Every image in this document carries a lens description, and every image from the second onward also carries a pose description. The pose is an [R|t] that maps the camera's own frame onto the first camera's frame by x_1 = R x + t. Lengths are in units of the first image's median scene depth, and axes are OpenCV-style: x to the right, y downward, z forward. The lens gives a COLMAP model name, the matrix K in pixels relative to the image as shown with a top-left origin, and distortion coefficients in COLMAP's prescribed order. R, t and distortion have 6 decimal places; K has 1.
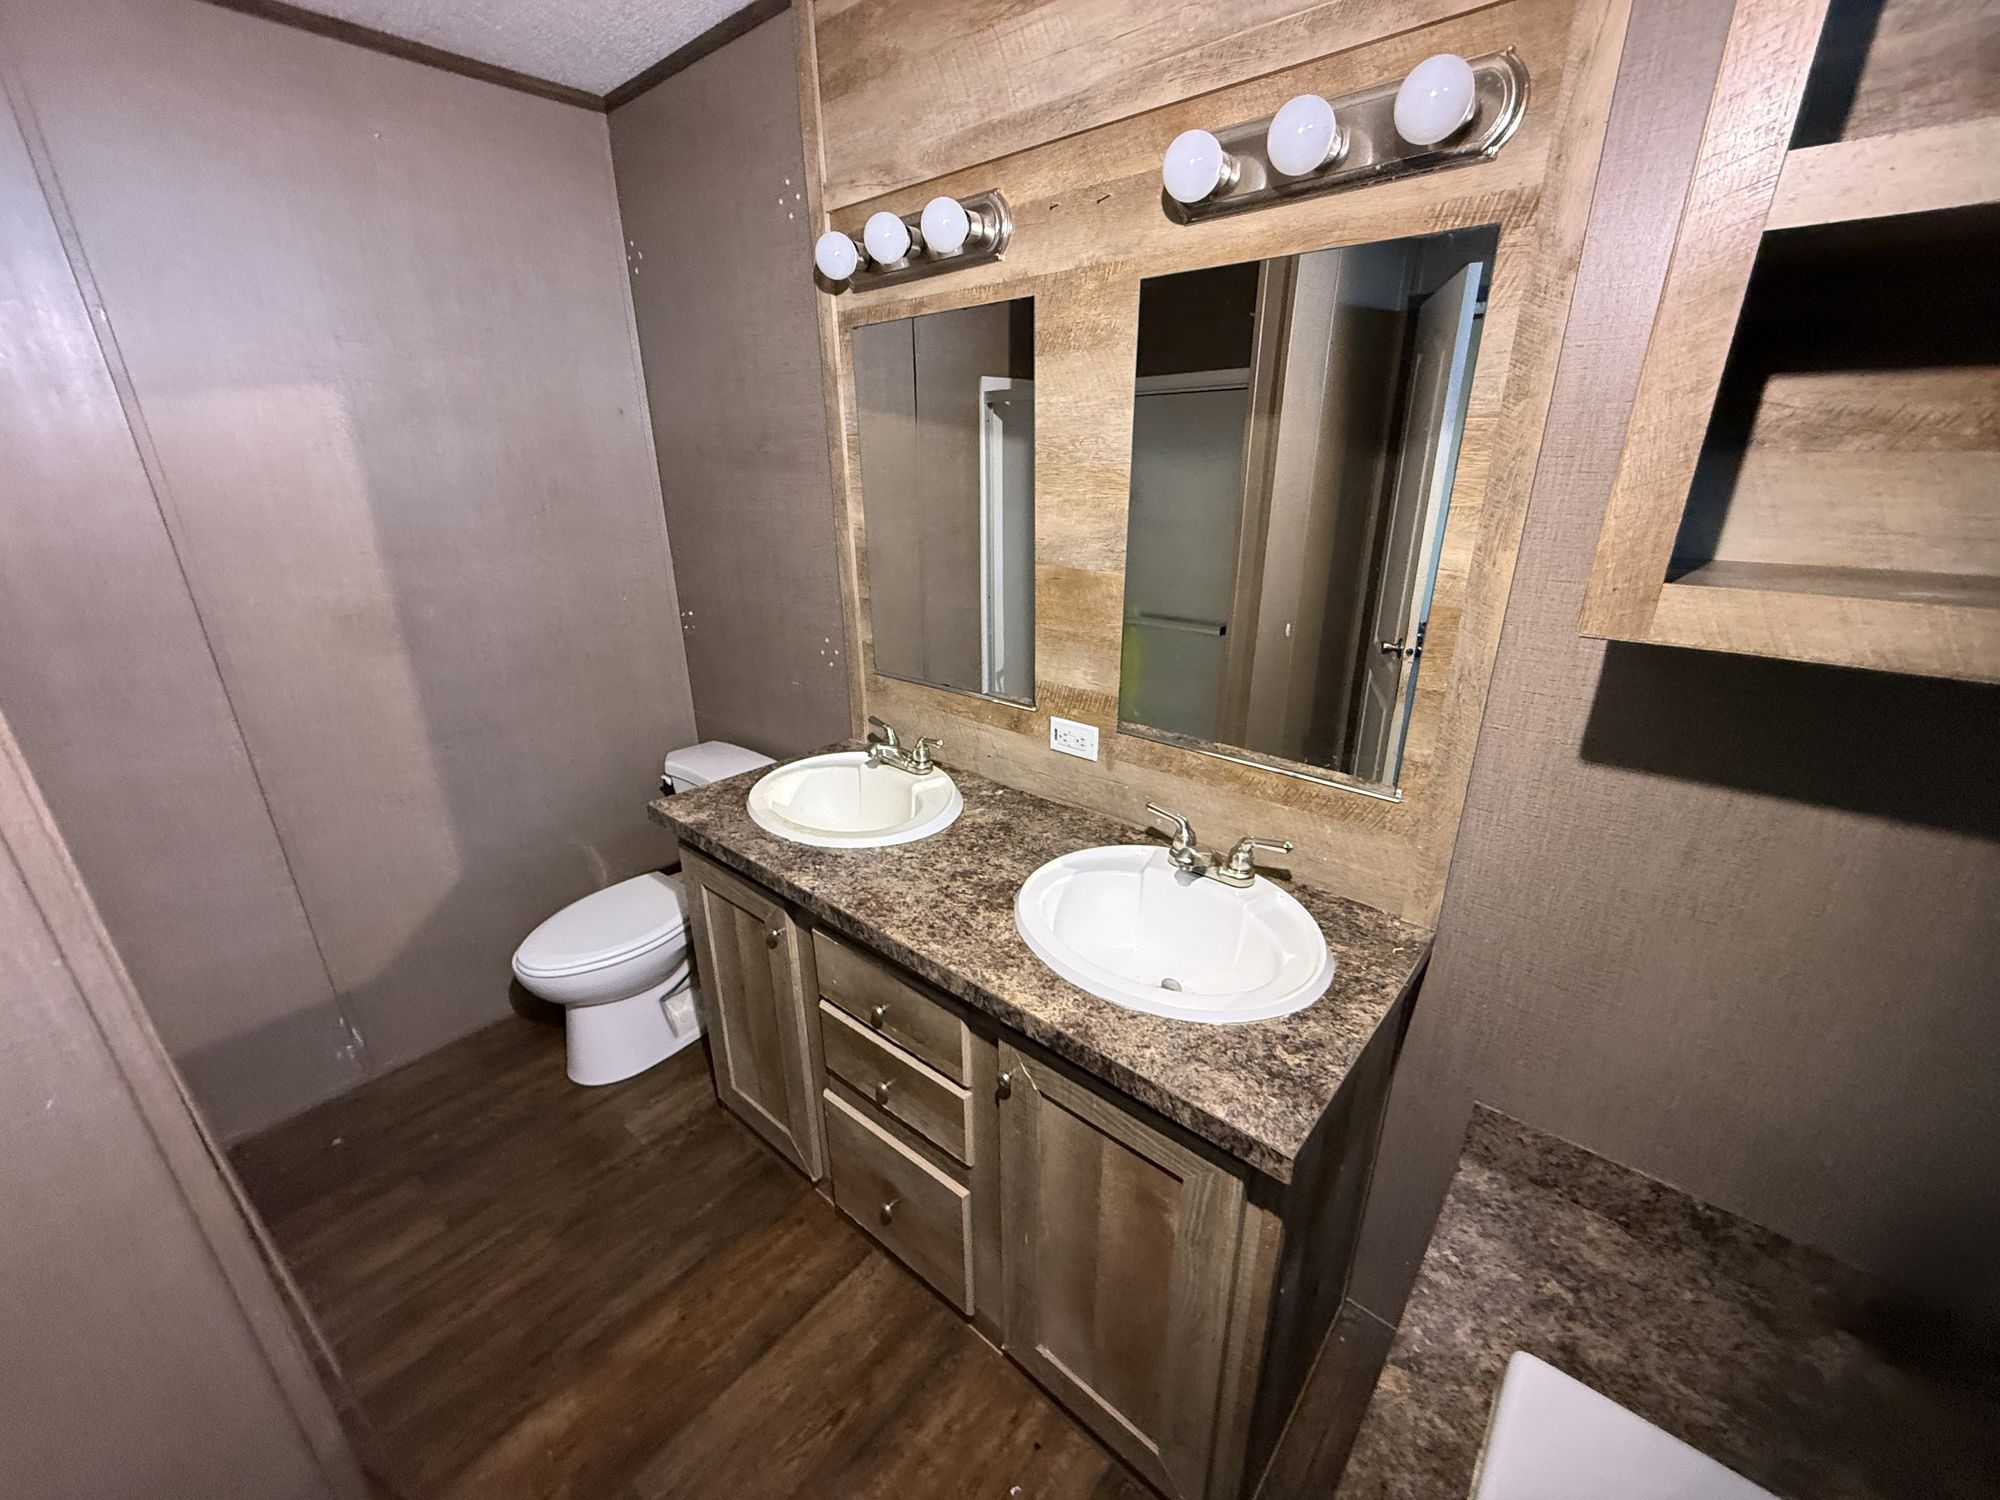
lens RADIAL K [[786.8, 0, 1002.9], [0, 786.8, 752.7], [0, 0, 1]] dist [-0.008856, 0.000492]
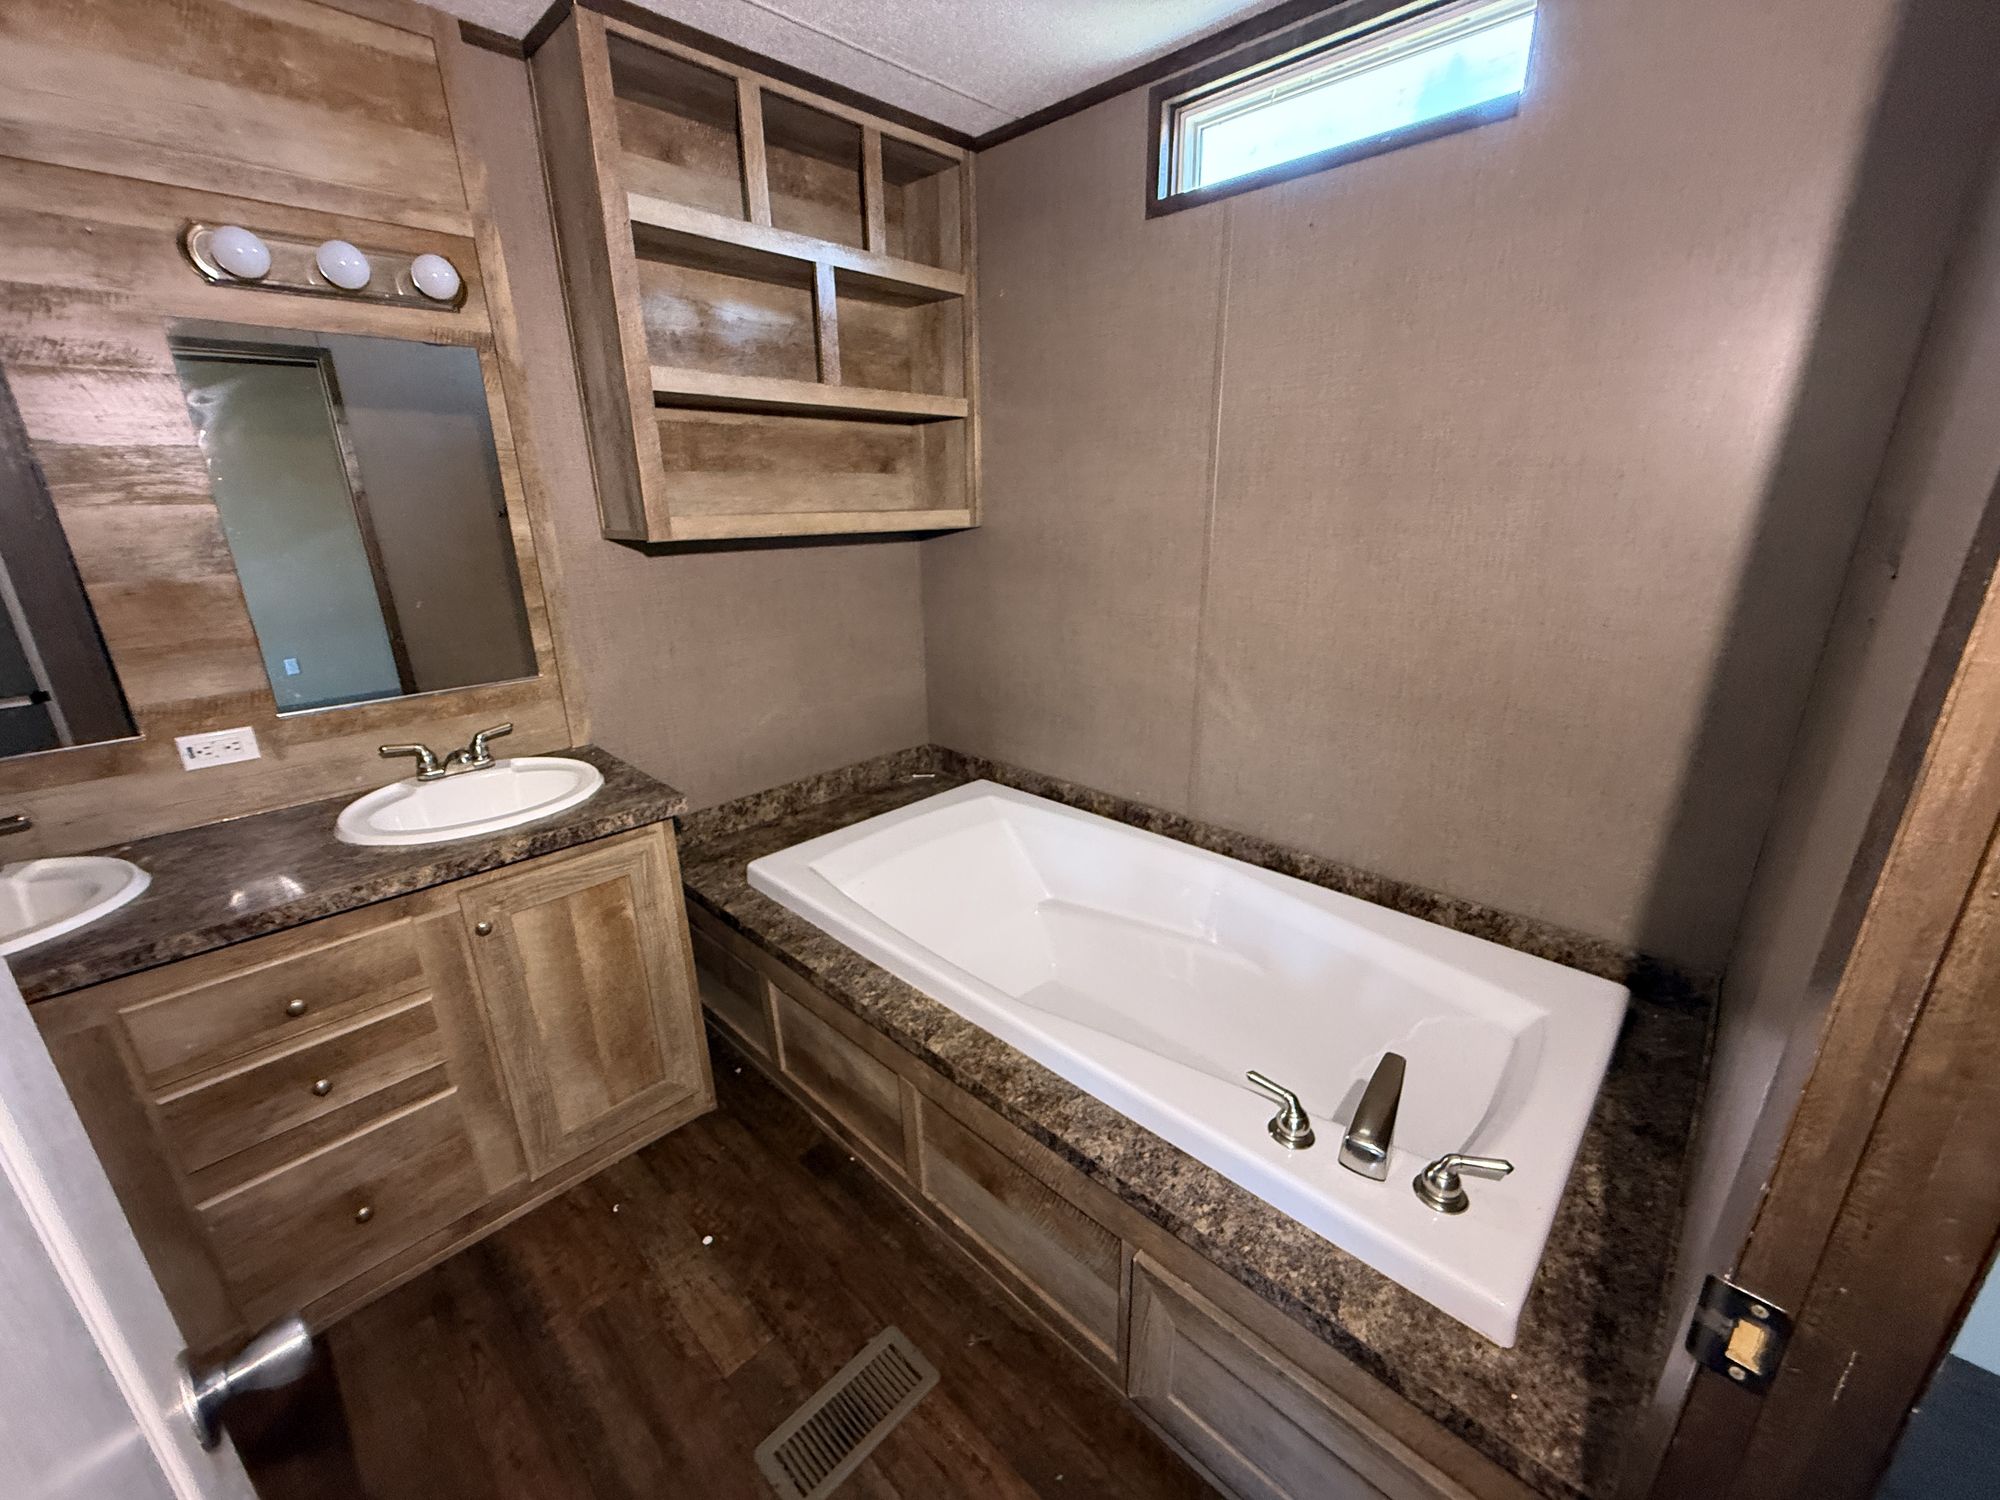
lens RADIAL K [[786.8, 0, 999.4], [0, 786.8, 747.0], [0, 0, 1]] dist [-0.008856, 0.000492]
pose [[0.058707, -0.306351, 0.950107, -0.827013], [0.359557, 0.894359, 0.266159, 0.076083], [-0.931274, 0.325993, 0.162656, -0.094708]]
